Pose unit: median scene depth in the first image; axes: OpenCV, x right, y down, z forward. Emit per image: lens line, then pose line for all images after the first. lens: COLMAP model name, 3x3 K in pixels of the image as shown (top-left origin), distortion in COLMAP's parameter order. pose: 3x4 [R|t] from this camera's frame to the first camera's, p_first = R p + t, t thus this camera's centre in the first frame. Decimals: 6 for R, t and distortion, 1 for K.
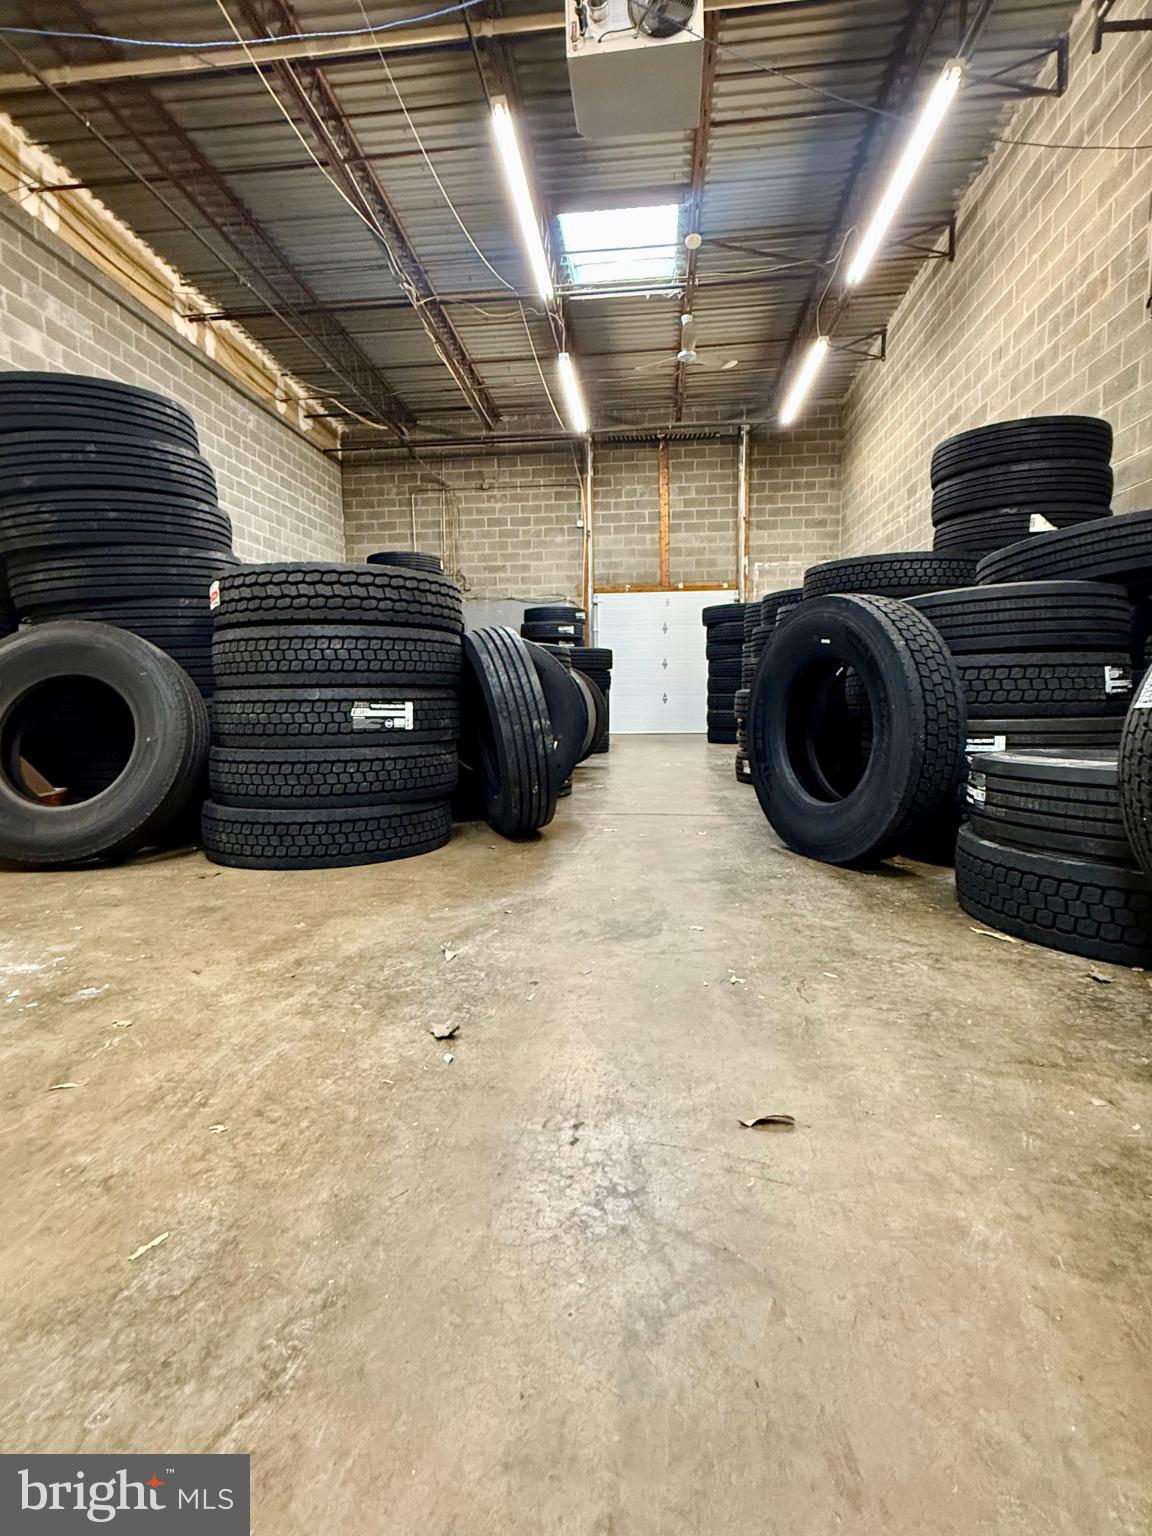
lens RADIAL K [[725.8, 0, 575.3], [0, 725.8, 761.6], [0, 0, 1]] dist [0.001518, -0.000132]
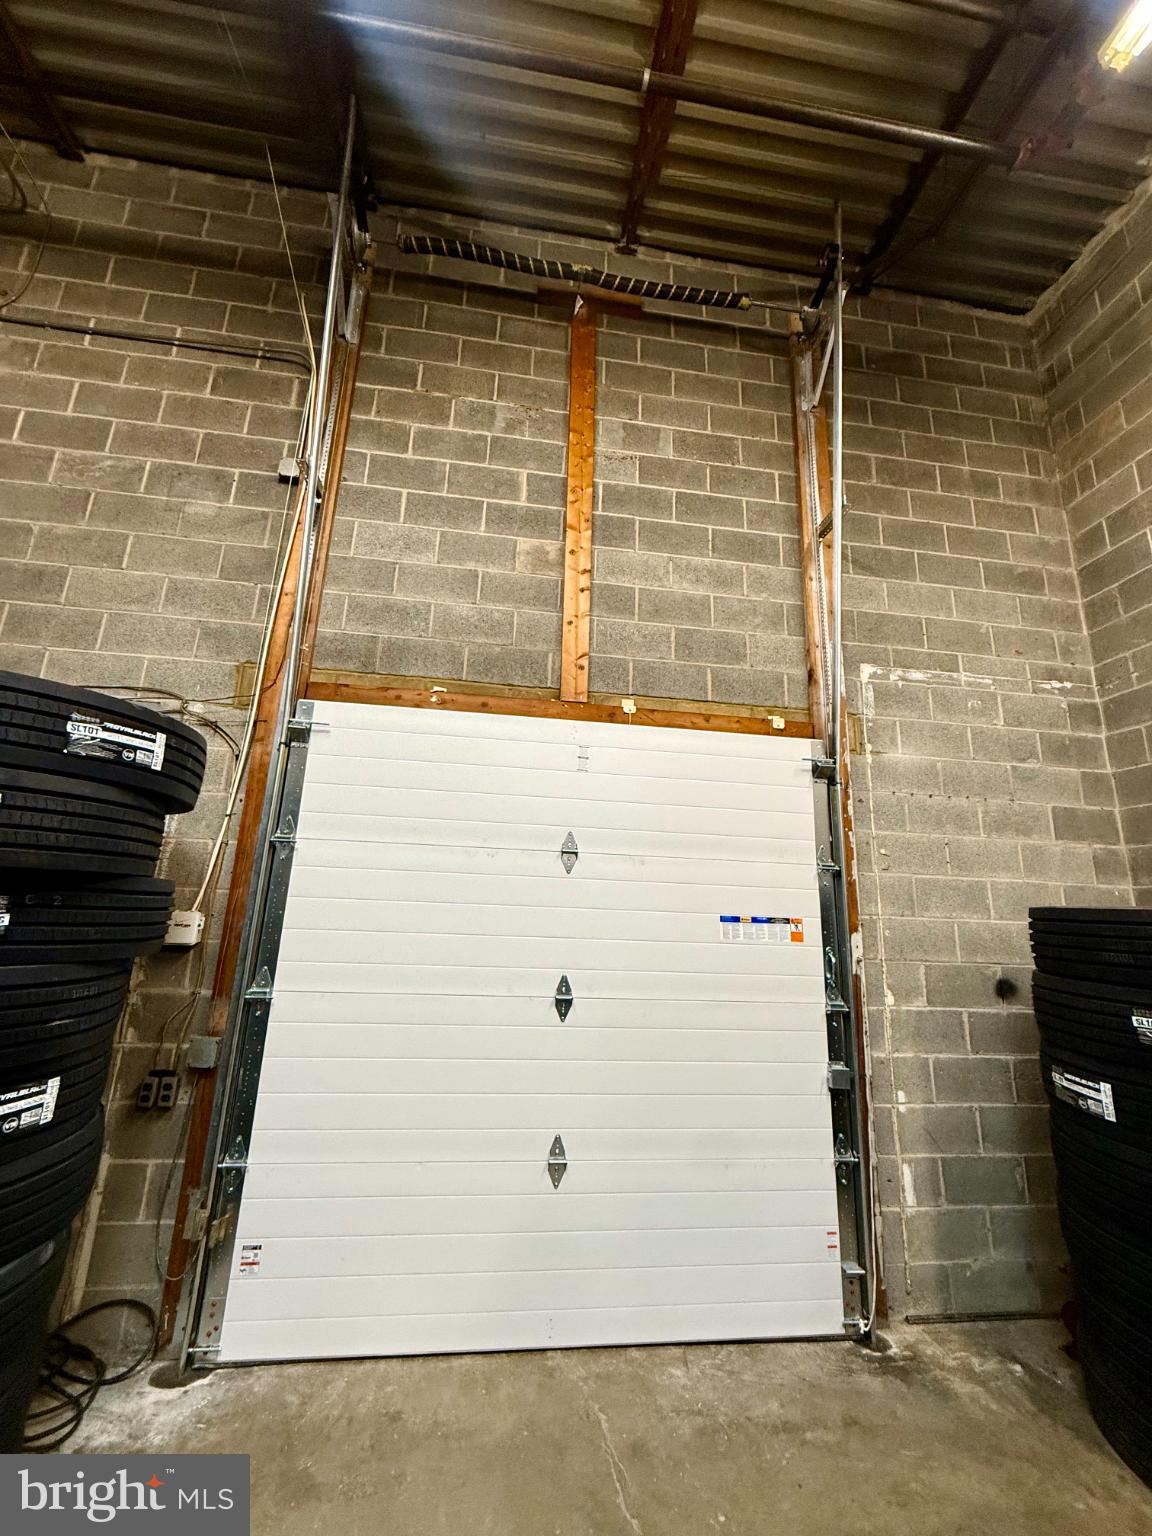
lens RADIAL K [[609.1, 0, 575.7], [0, 609.1, 765.4], [0, 0, 1]] dist [-0.001753, 0.000039]
pose [[0.970432, 0.102397, 0.218578, 0.077872], [-0.026686, 0.945521, -0.324467, -0.147197], [-0.239894, 0.309040, 0.920296, 0.814331]]
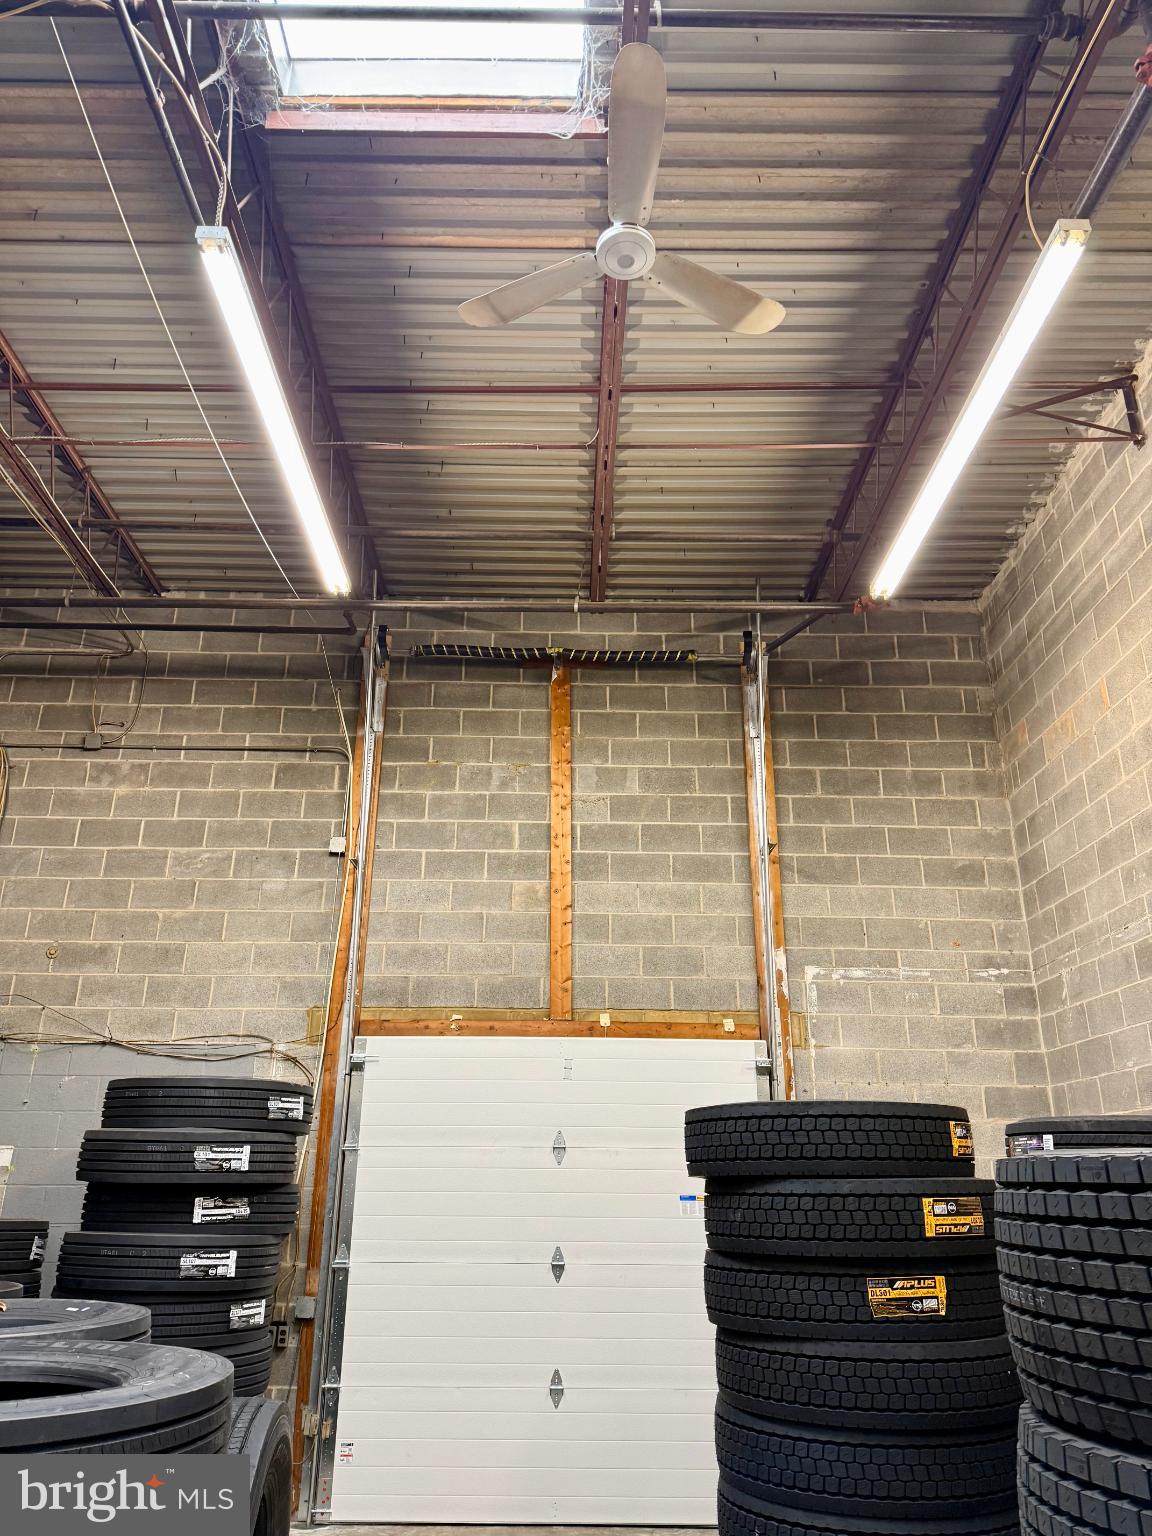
lens RADIAL K [[1080.7, 0, 570.6], [0, 1080.7, 771.9], [0, 0, 1]] dist [0.091668, -0.107680]
pose [[0.993138, 0.059765, 0.100522, 0.069709], [-0.008968, 0.895943, -0.444079, -0.118580], [-0.116603, 0.440130, 0.890331, 0.488164]]
